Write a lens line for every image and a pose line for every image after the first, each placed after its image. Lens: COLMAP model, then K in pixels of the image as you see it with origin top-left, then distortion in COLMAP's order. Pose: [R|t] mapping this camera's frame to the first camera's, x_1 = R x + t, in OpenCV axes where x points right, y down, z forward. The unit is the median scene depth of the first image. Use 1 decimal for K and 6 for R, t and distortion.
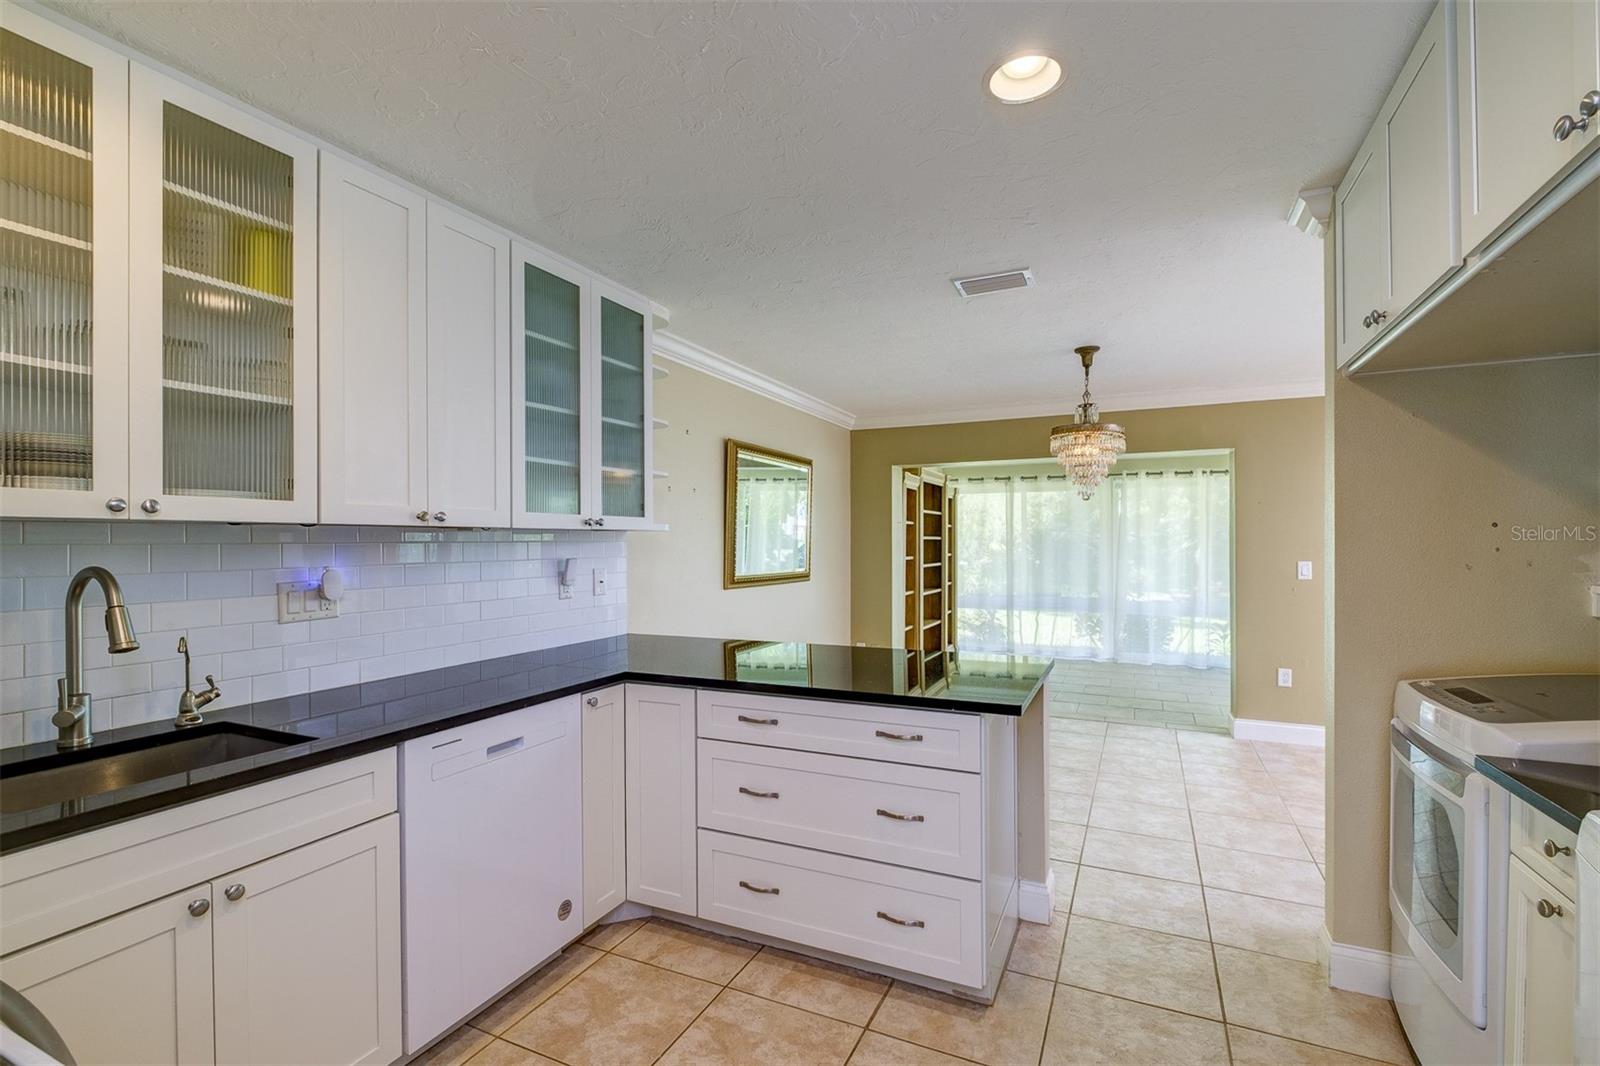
lens RADIAL K [[695.1, 0, 801.8], [0, 695.1, 540.2], [0, 0, 1]] dist [0.006741, -0.005157]
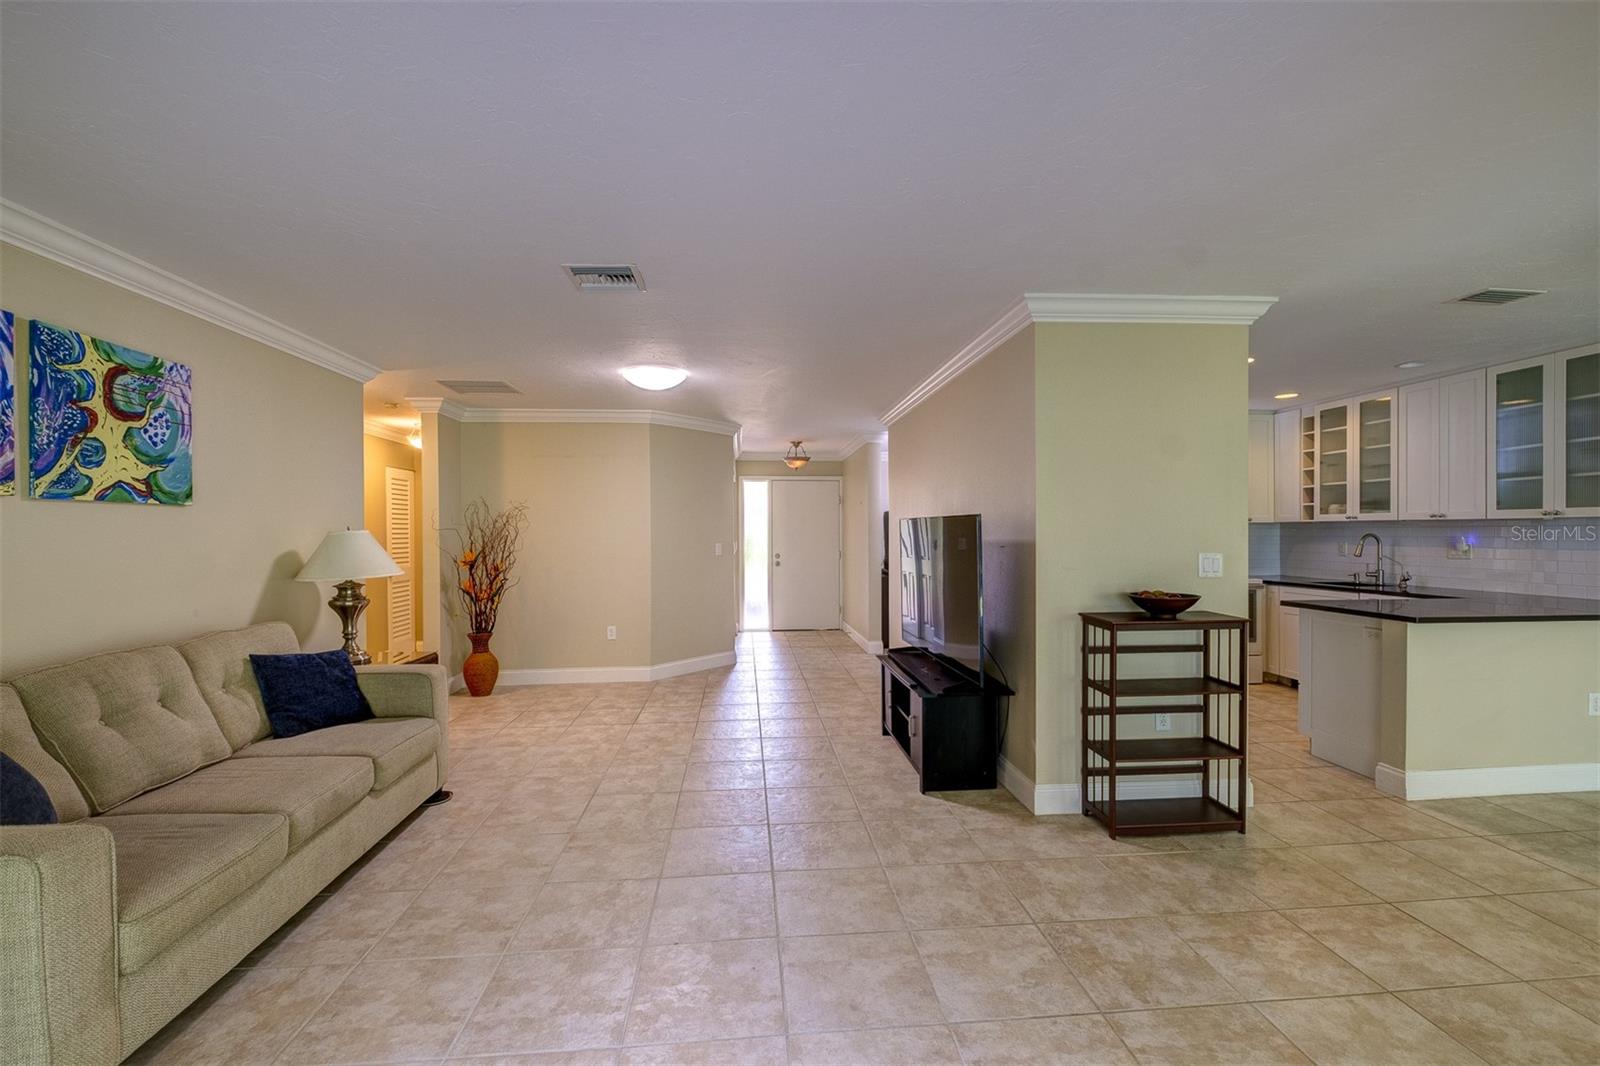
lens RADIAL K [[695.1, 0, 803.5], [0, 695.1, 533.9], [0, 0, 1]] dist [0.006741, -0.005157]
pose [[-0.850320, 0.006570, -0.526225, 2.288915], [0.004303, 0.999975, 0.005530, 0.005160], [0.526248, 0.002438, -0.850327, 1.718698]]
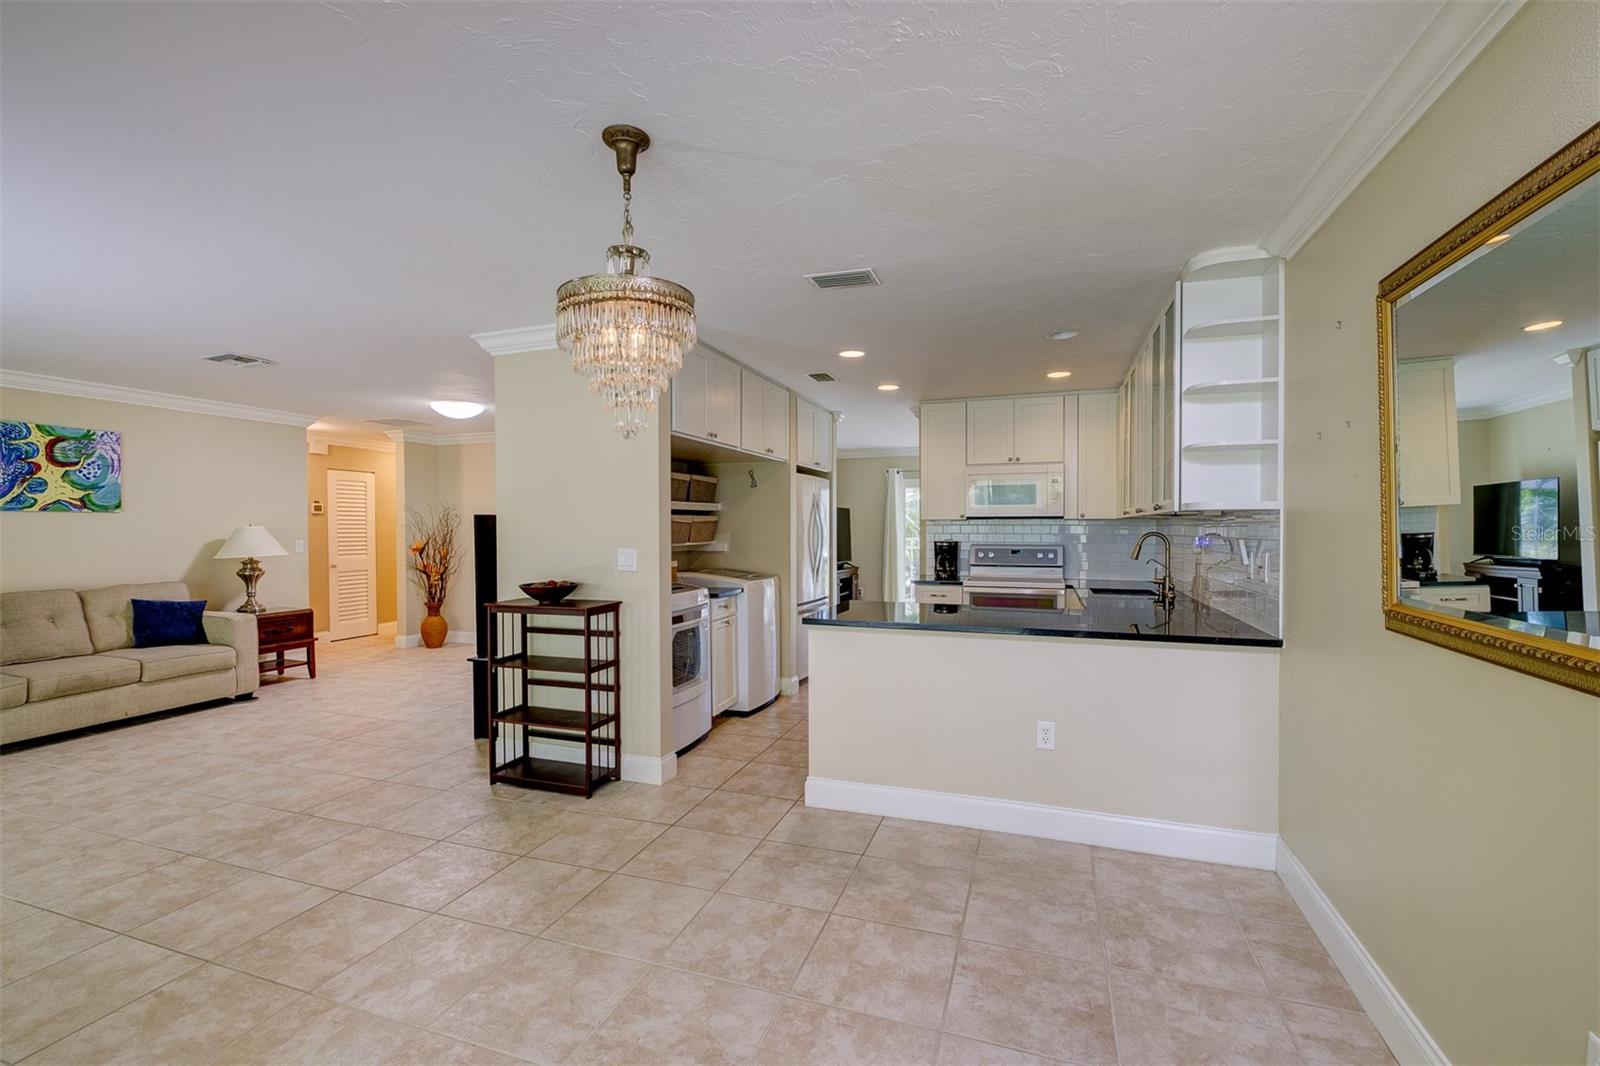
lens RADIAL K [[695.1, 0, 802.7], [0, 695.1, 537.5], [0, 0, 1]] dist [0.006741, -0.005157]
pose [[-0.992268, 0.005164, -0.124010, 0.593450], [0.003065, 0.999849, 0.017116, 0.004322], [0.124079, 0.016604, -0.992133, 2.563410]]
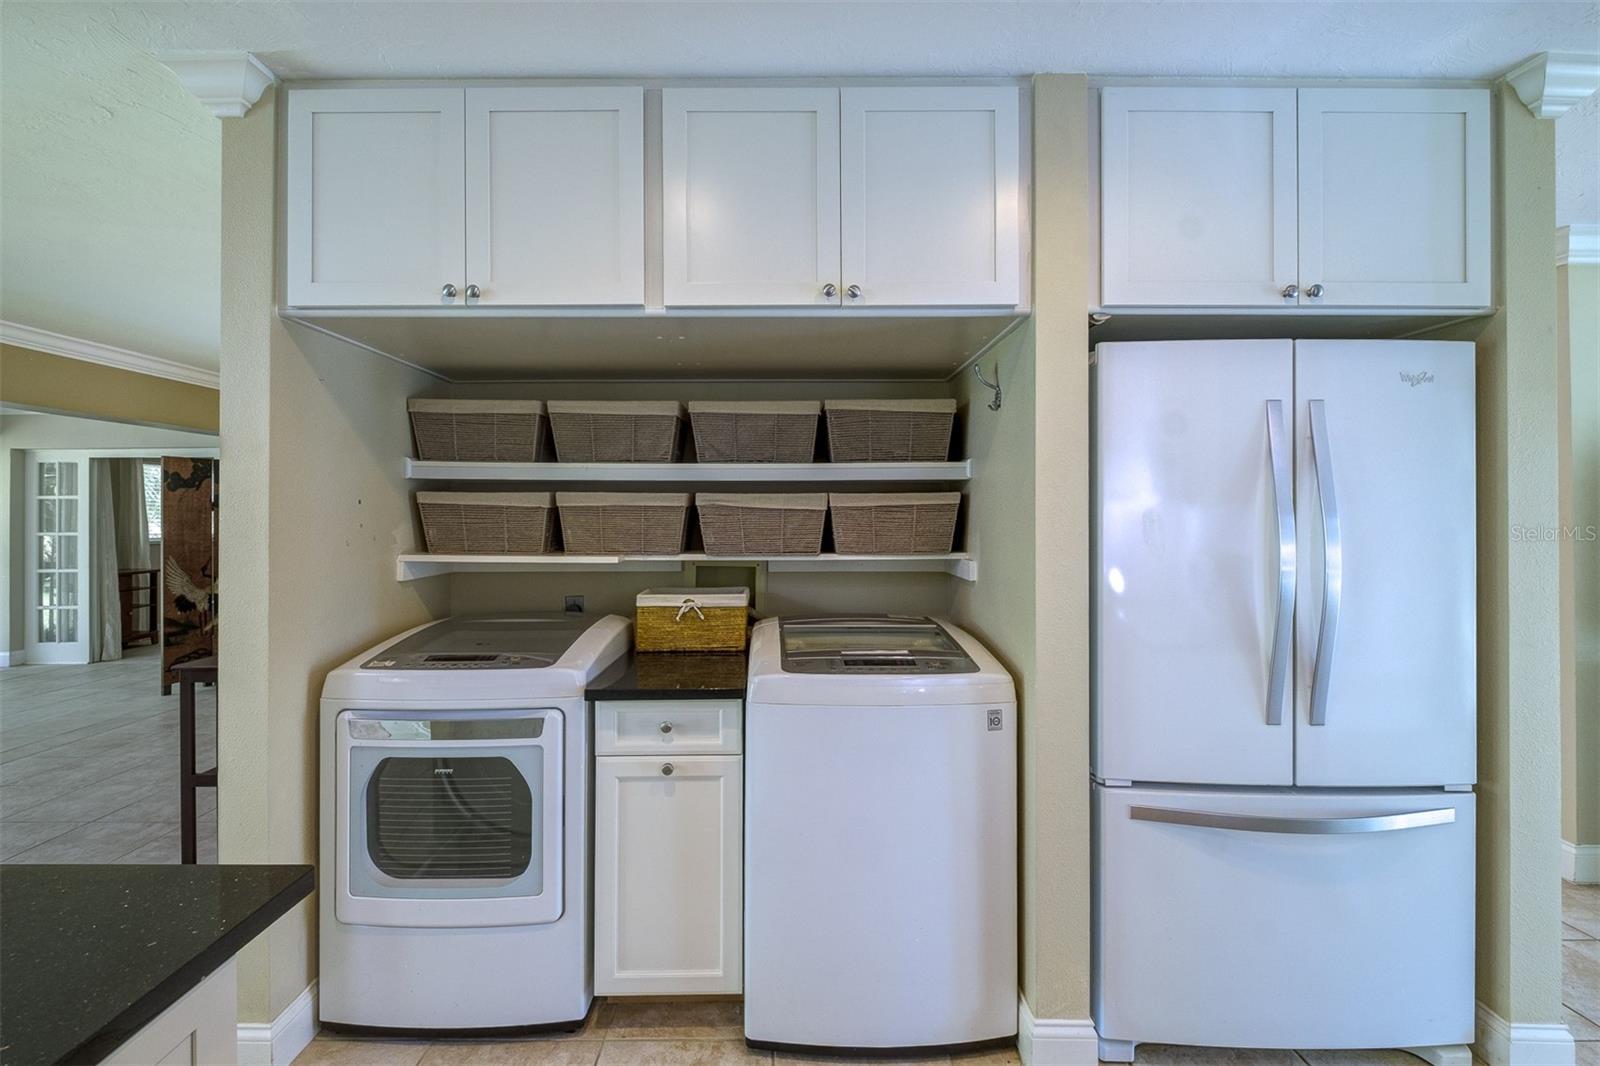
lens RADIAL K [[695.1, 0, 781.8], [0, 695.1, 512.4], [0, 0, 1]] dist [0.006741, -0.005157]
pose [[-0.453267, 0.005984, 0.891355, -0.183108], [-0.000429, 0.999976, -0.006931, 0.004497], [-0.891375, -0.003524, -0.453253, 0.781485]]
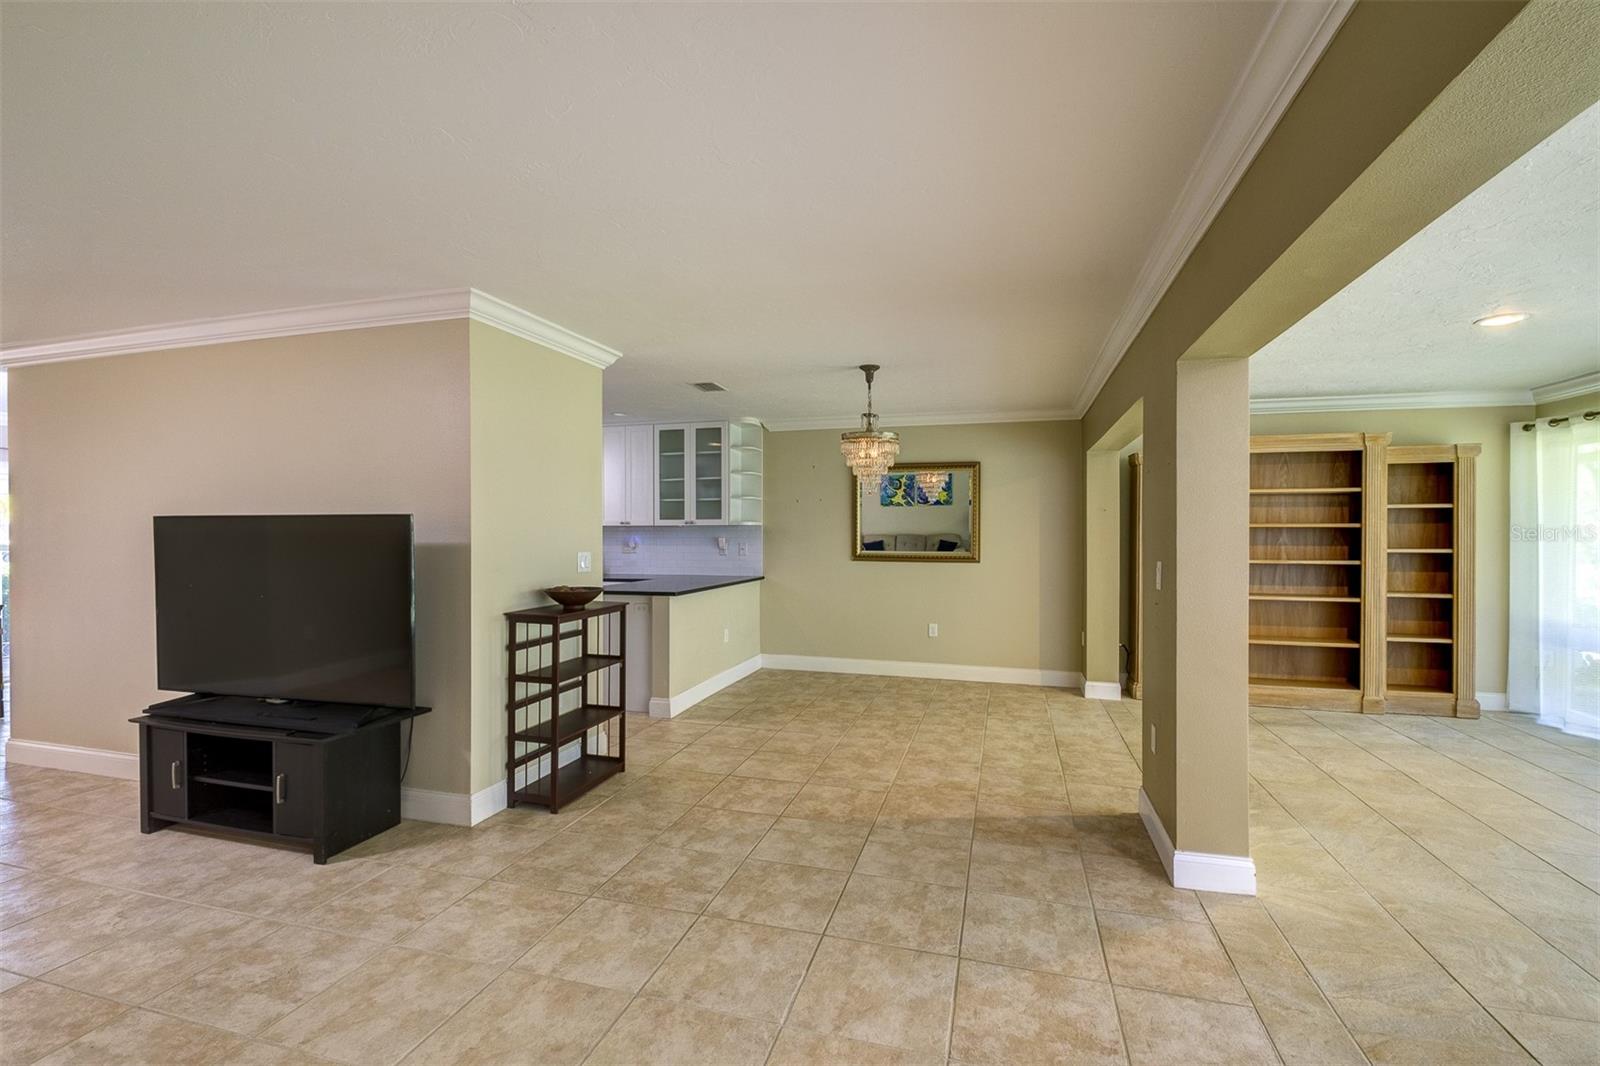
lens RADIAL K [[695.1, 0, 809.1], [0, 695.1, 524.7], [0, 0, 1]] dist [0.006741, -0.005157]
pose [[0.183040, -0.010401, -0.983050, 2.621847], [0.001002, 0.999945, -0.010393, 0.008931], [0.983105, 0.000917, 0.183040, 1.158074]]
